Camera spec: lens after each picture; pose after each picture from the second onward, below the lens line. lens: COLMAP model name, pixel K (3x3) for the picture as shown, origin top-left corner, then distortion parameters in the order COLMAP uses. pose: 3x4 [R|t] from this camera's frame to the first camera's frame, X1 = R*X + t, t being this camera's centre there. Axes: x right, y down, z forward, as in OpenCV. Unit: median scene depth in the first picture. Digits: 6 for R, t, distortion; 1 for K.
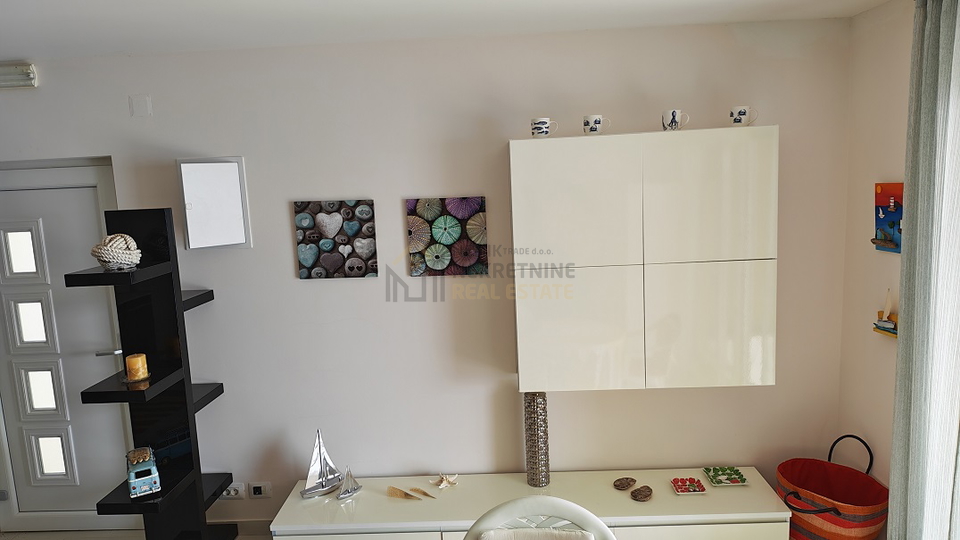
lens RADIAL K [[657.0, 0, 480.0], [0, 657.0, 270.0], [0, 0, 1]] dist [0.071171, -0.103346]
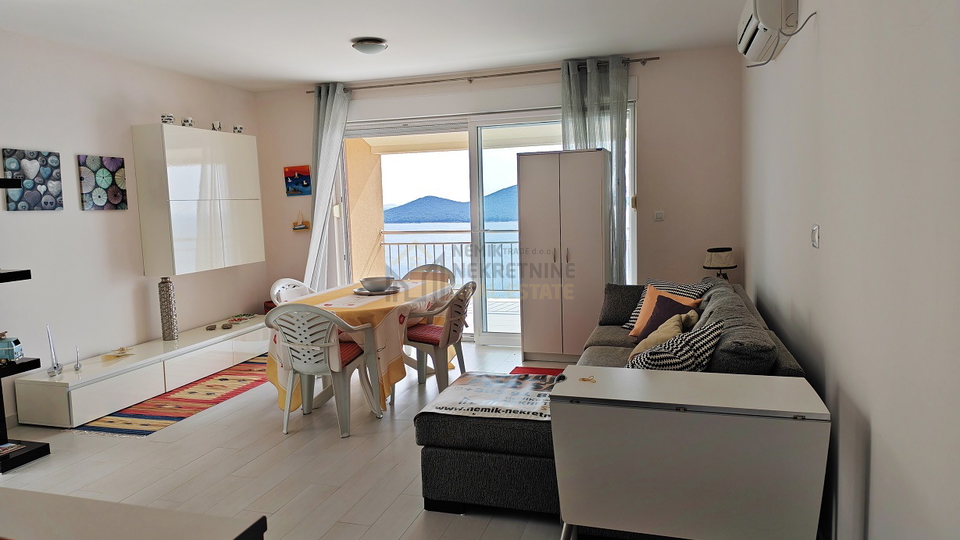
lens RADIAL K [[657.0, 0, 480.0], [0, 657.0, 270.0], [0, 0, 1]] dist [0.071171, -0.103346]
pose [[0.250915, -0.064075, 0.965886, -1.286287], [0.161705, 0.986561, 0.023440, 0.241887], [-0.954407, 0.150307, 0.257905, -0.156051]]
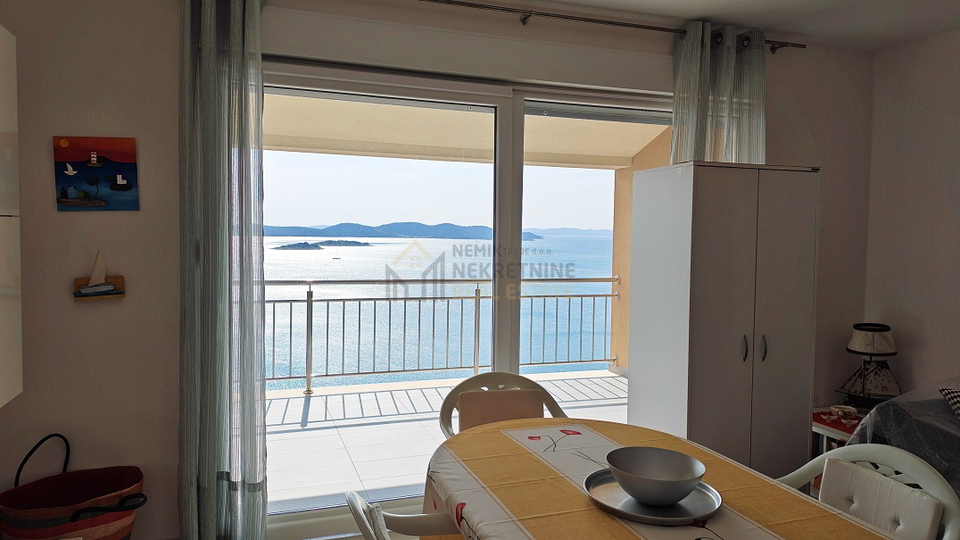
lens RADIAL K [[657.0, 0, 480.0], [0, 657.0, 270.0], [0, 0, 1]] dist [0.071171, -0.103346]
pose [[-0.365996, -0.005823, 0.930598, -0.386264], [0.137418, 0.988680, 0.060232, 0.062356], [-0.920414, 0.149926, -0.361053, 0.728831]]
